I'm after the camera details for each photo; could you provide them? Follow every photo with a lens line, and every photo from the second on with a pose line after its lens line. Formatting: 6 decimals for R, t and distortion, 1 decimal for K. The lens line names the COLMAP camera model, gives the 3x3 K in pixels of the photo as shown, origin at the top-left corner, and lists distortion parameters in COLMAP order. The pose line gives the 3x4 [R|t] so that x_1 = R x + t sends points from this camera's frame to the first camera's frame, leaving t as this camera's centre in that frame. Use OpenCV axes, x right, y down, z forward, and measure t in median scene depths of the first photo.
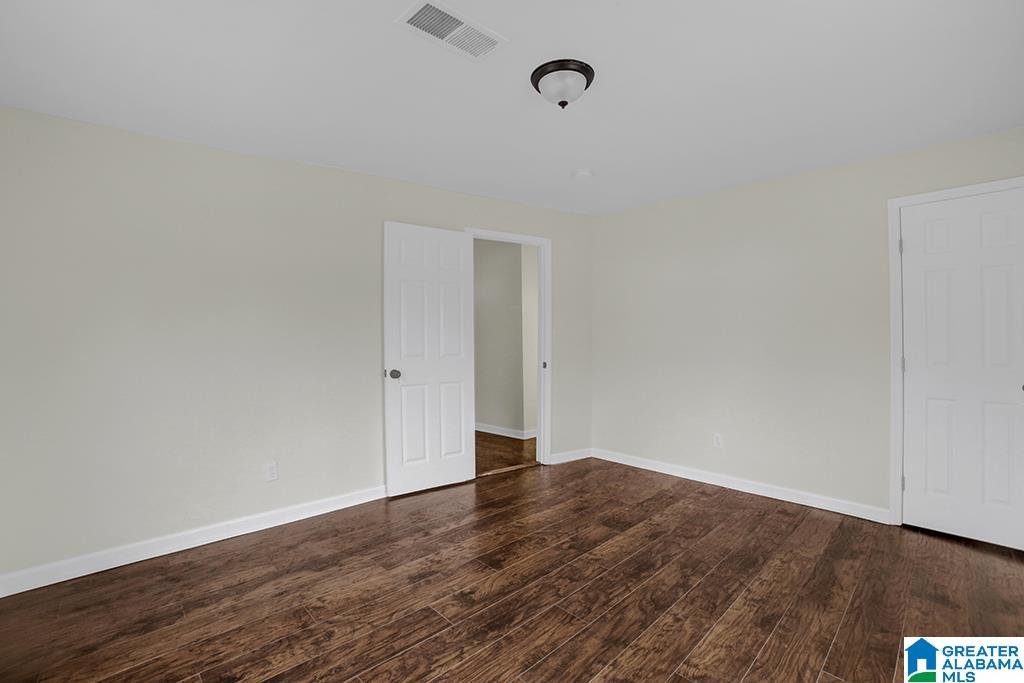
lens RADIAL K [[436.2, 0, 512.0], [0, 436.2, 341.5], [0, 0, 1]] dist [-0.015983, 0.000068]
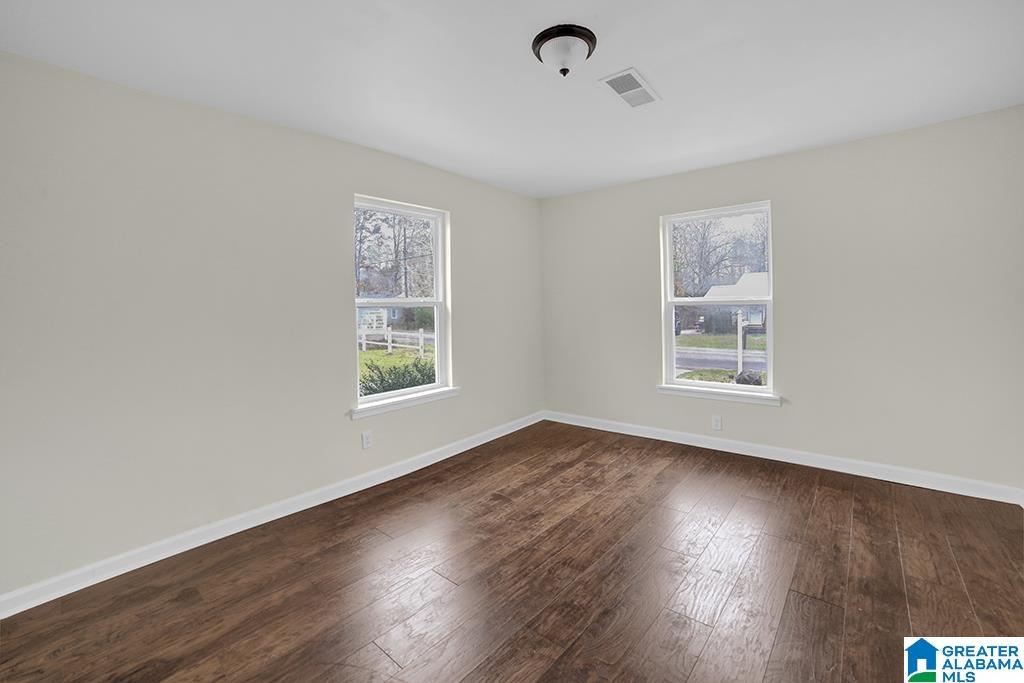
lens RADIAL K [[436.2, 0, 512.0], [0, 436.2, 341.5], [0, 0, 1]] dist [-0.015983, 0.000068]
pose [[-0.994661, 0.030126, -0.098700, 0.360314], [0.021091, 0.995596, 0.091344, -0.033051], [0.101017, 0.088775, -0.990916, 2.007292]]
